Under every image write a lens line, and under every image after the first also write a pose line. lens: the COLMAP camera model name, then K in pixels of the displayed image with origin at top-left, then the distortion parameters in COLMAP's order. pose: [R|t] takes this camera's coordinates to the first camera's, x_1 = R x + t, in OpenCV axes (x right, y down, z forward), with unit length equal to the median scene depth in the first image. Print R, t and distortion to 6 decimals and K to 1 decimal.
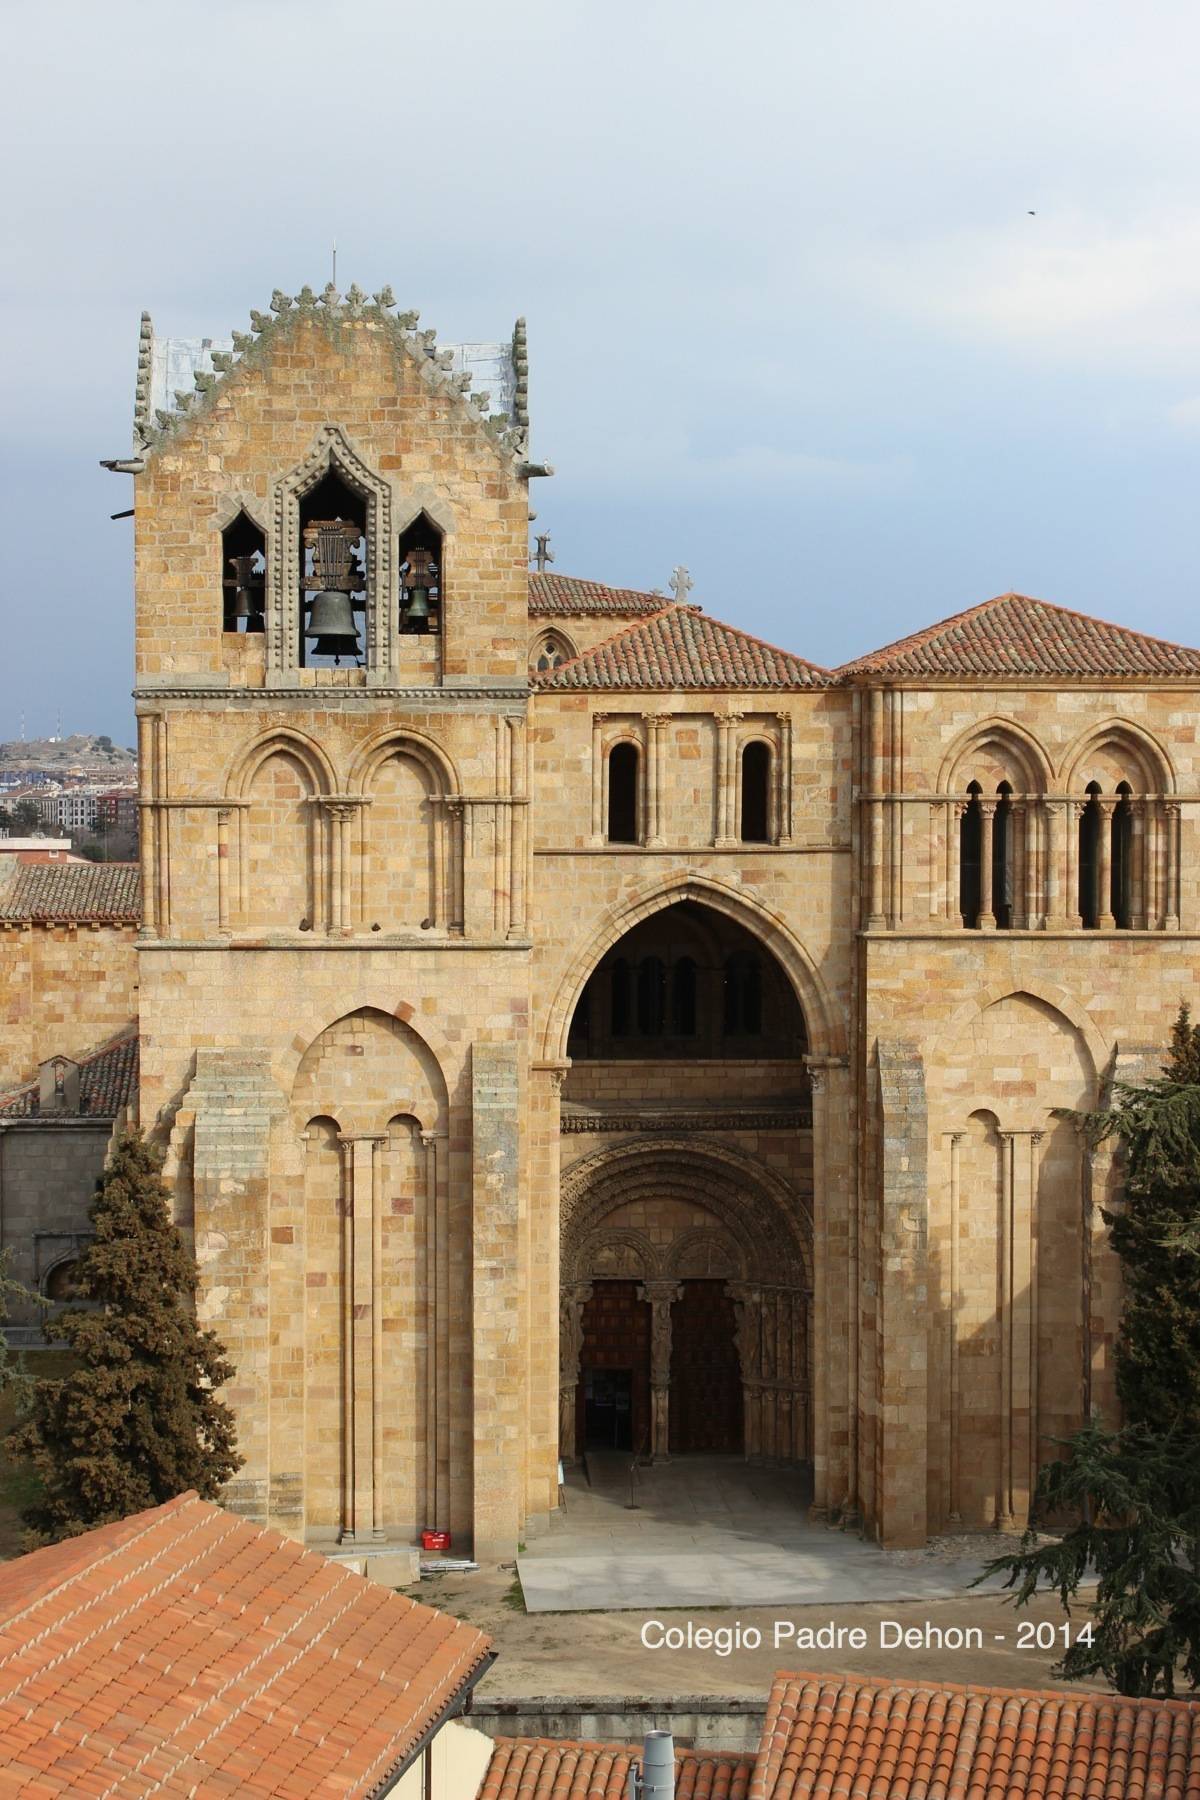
lens RADIAL K [[3068.2, 0, 599.8], [0, 3068.2, 892.2], [0, 0, 1]] dist [0.001290, 0.000000]
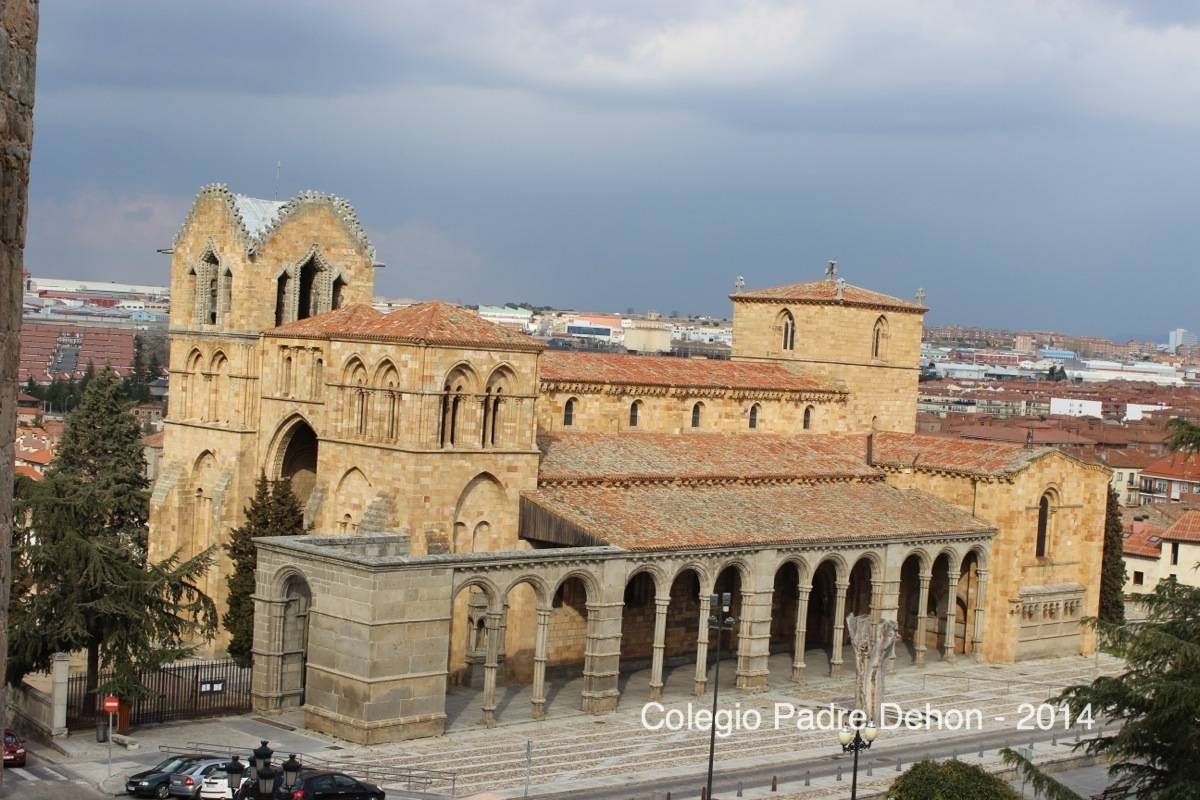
lens RADIAL K [[1884.5, 0, 607.5], [0, 1884.5, 407.4], [0, 0, 1]] dist [0.004388, 0.000000]
pose [[0.636835, 0.063808, -0.768355, 1.420053], [-0.077784, 0.996802, 0.018310, -0.057518], [0.767066, 0.048105, 0.639762, 0.202434]]
